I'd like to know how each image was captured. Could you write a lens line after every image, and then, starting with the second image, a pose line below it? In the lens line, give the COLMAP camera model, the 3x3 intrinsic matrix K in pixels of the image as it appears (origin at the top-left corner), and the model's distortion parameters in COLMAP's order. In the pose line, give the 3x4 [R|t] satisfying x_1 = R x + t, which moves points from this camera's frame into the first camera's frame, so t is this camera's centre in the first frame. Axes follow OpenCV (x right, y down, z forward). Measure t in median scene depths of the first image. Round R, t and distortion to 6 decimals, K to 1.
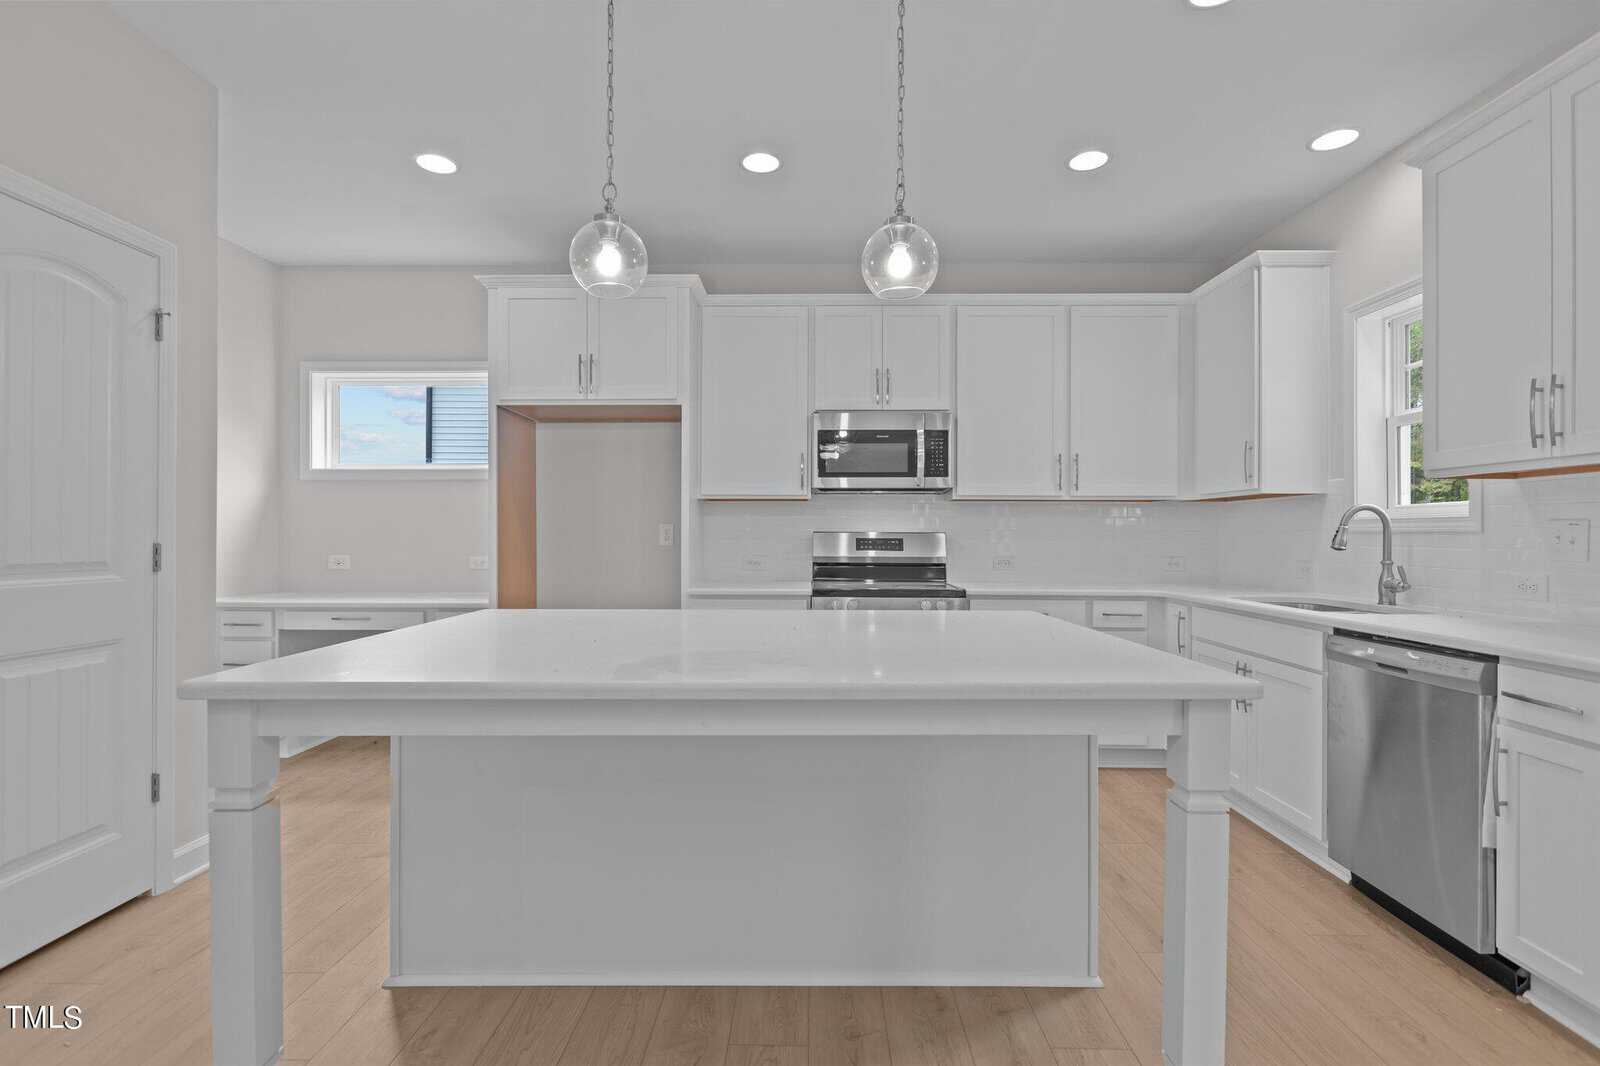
lens RADIAL K [[752.6, 0, 799.1], [0, 752.6, 533.3], [0, 0, 1]] dist [-0.002176, 0.000914]
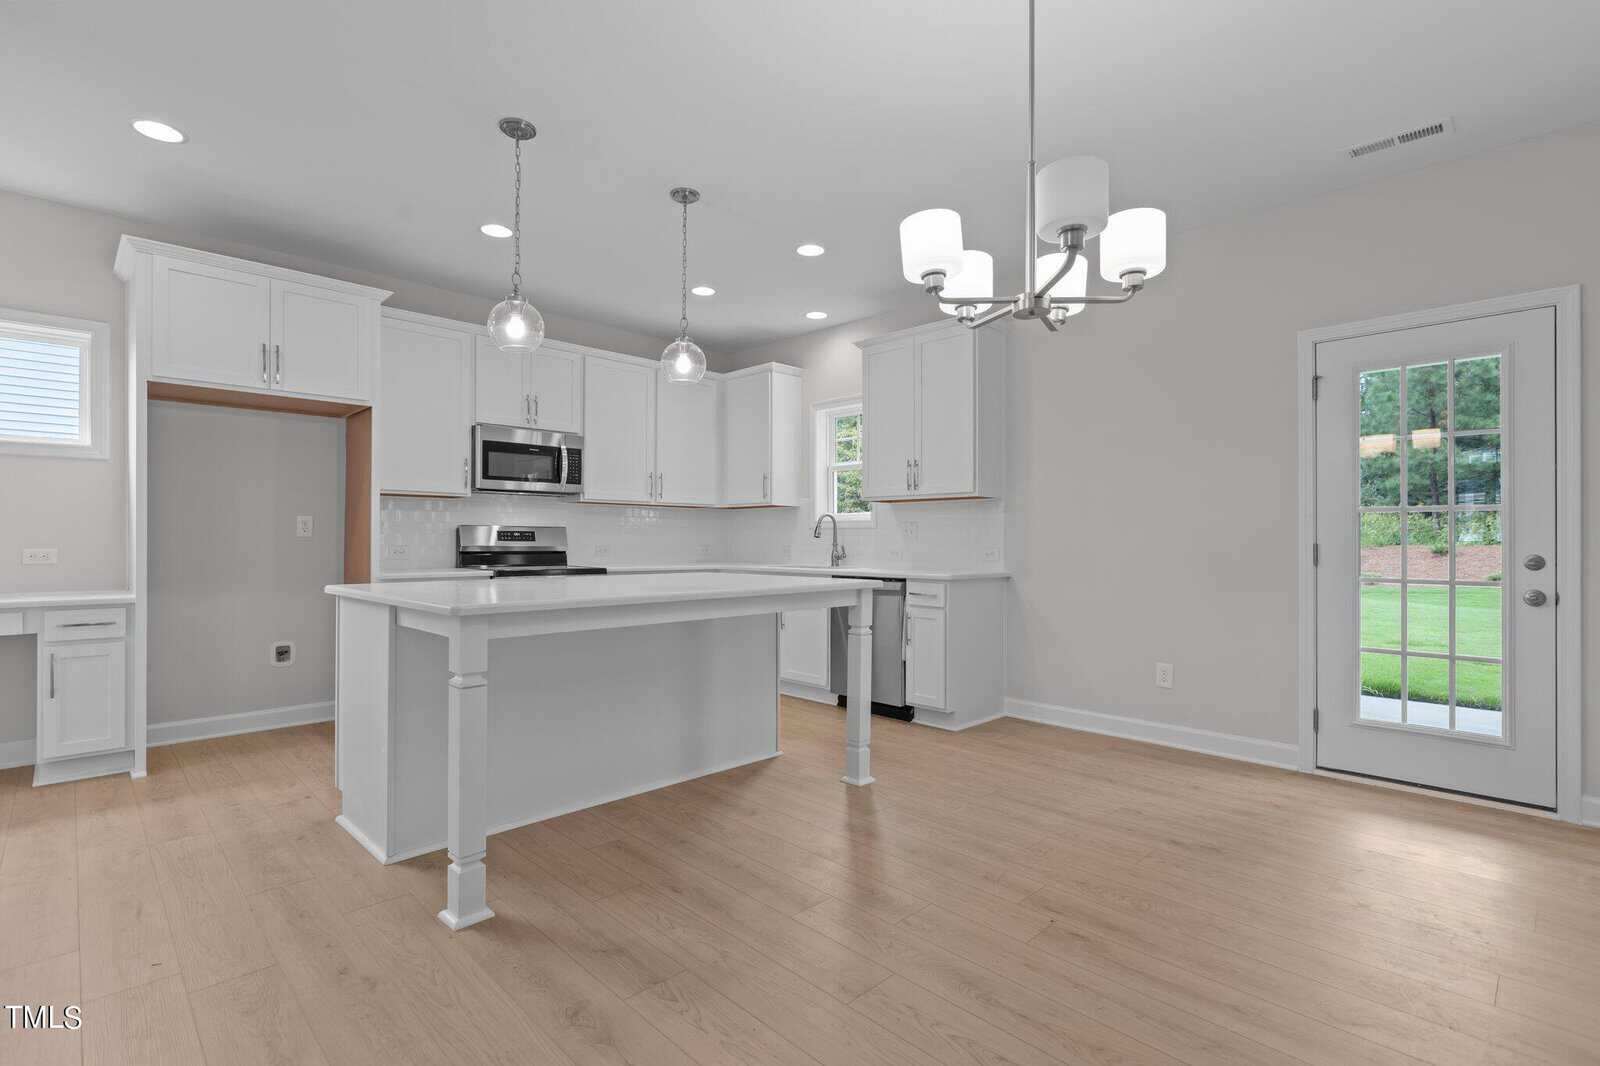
lens RADIAL K [[752.6, 0, 800.4], [0, 752.6, 537.4], [0, 0, 1]] dist [-0.002176, 0.000914]
pose [[0.701247, 0.002608, 0.712913, -0.540460], [-0.003860, 0.999993, 0.000139, 0.018880], [-0.712907, -0.002849, 0.701252, -0.229942]]
